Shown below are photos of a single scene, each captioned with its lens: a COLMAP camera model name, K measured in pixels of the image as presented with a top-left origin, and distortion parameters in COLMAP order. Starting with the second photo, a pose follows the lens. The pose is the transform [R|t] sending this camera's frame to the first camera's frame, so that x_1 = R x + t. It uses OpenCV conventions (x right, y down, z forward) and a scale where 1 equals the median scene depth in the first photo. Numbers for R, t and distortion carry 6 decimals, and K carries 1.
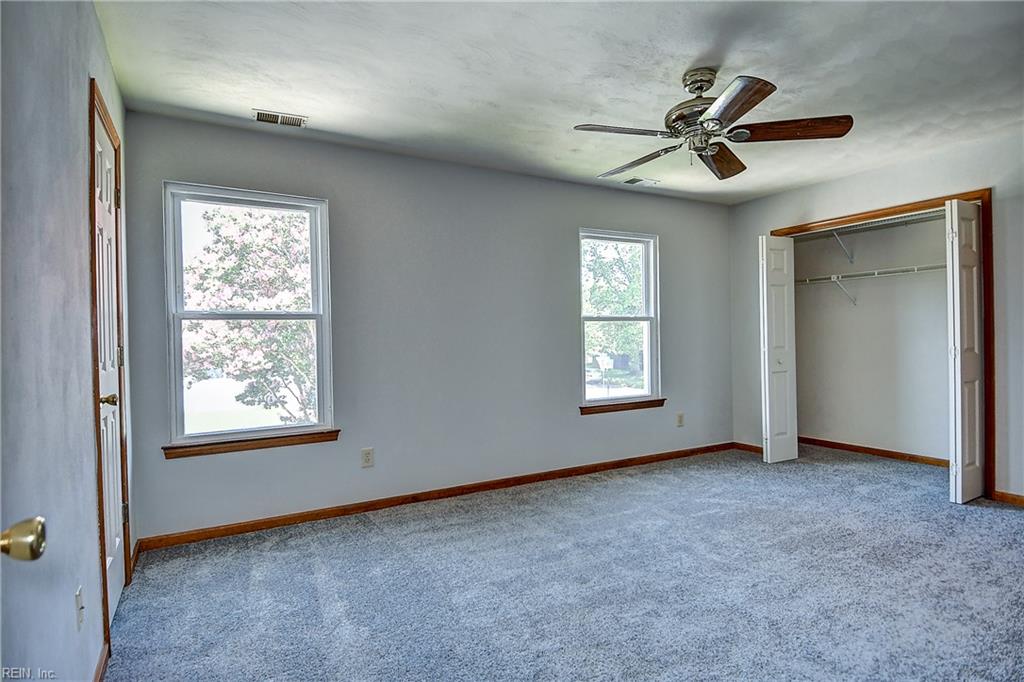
lens RADIAL K [[534.4, 0, 514.3], [0, 534.4, 339.4], [0, 0, 1]] dist [0.036828, -0.042609]
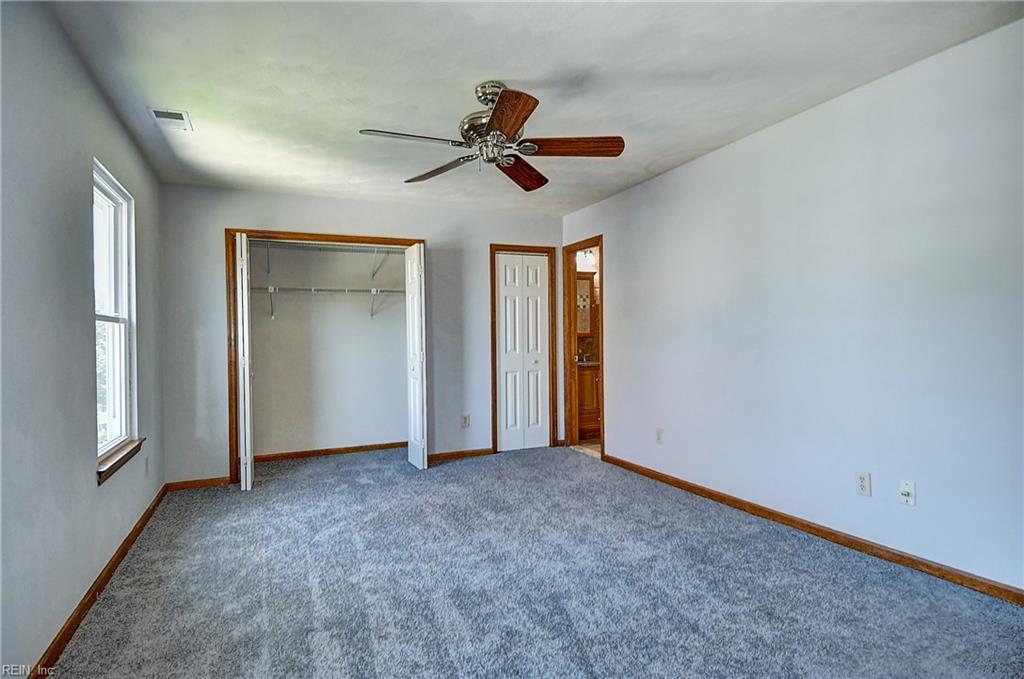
lens RADIAL K [[534.4, 0, 514.3], [0, 534.4, 337.9], [0, 0, 1]] dist [0.036828, -0.042609]
pose [[0.104691, 0.017643, 0.994348, -0.473952], [0.020006, 0.999603, -0.019842, 0.007537], [-0.994304, 0.021970, 0.104297, 0.603853]]
